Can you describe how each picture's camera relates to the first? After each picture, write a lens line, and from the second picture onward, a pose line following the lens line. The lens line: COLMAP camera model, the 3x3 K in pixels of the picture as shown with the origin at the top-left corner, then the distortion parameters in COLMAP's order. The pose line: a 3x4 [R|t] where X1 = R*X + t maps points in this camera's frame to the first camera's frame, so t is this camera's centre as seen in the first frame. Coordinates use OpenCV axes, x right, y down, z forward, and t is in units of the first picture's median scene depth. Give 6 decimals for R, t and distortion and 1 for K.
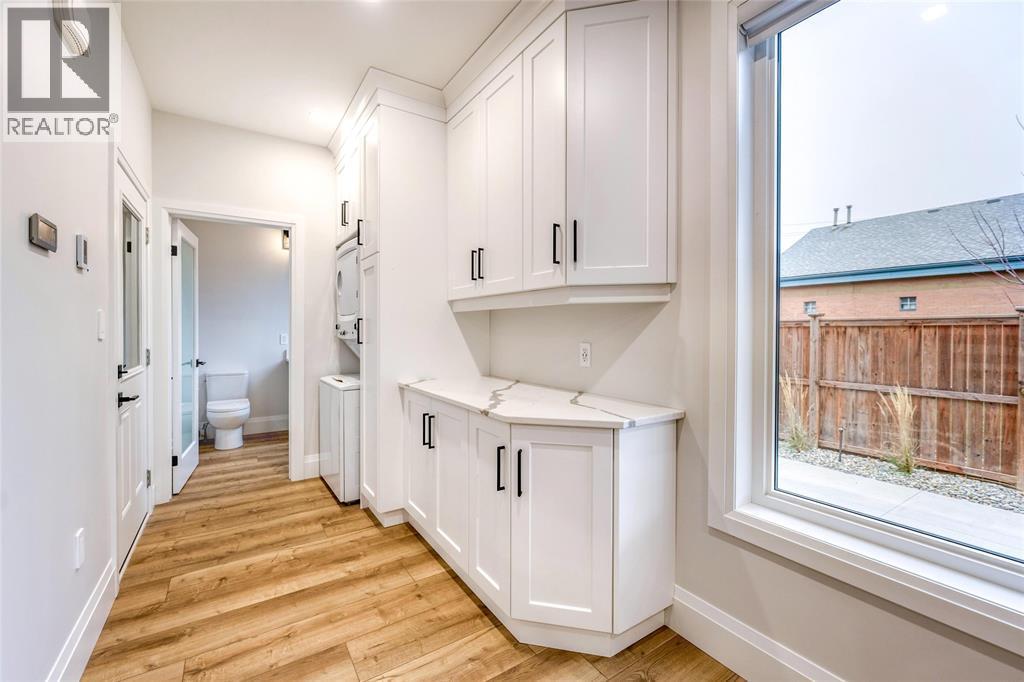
lens RADIAL K [[416.0, 0, 508.7], [0, 416.0, 335.2], [0, 0, 1]] dist [-0.002550, -0.000525]
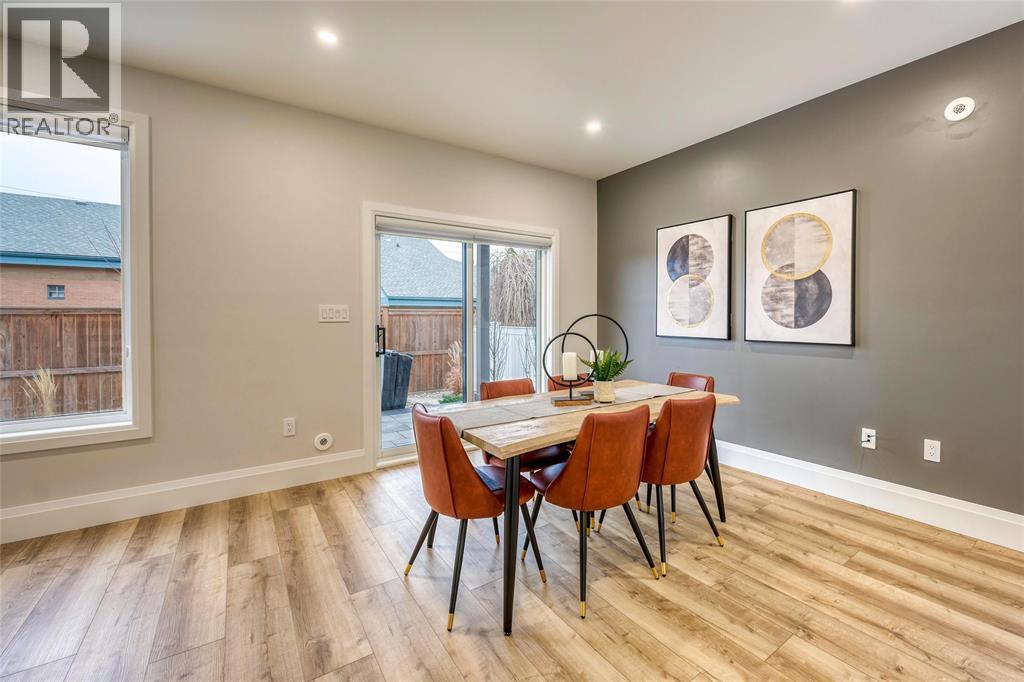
lens RADIAL K [[445.1, 0, 514.3], [0, 445.1, 323.7], [0, 0, 1]] dist [0.002735, 0.000288]
pose [[0.016676, -0.016064, 0.999732, -0.236140], [0.015371, 0.999757, 0.015808, 0.002915], [-0.999743, 0.015104, 0.016919, -0.290595]]
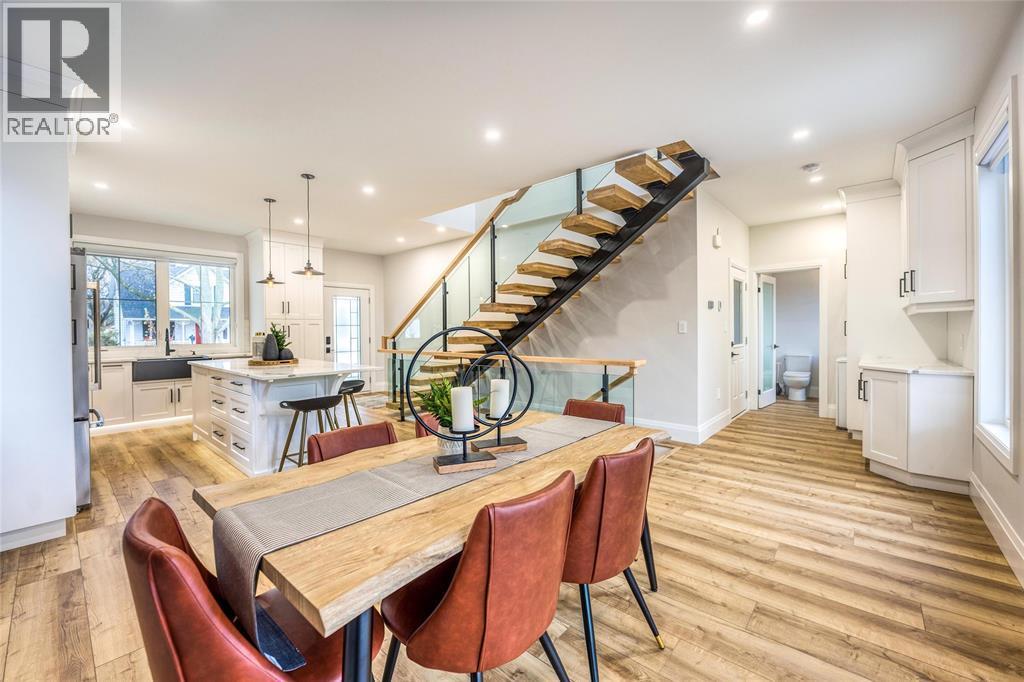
lens RADIAL K [[416.0, 0, 508.7], [0, 416.0, 335.2], [0, 0, 1]] dist [-0.002550, -0.000525]
pose [[0.259708, 0.008948, -0.965646, 0.476041], [-0.005051, 0.999956, 0.007908, 0.006568], [0.965674, 0.002824, 0.259742, -0.405566]]
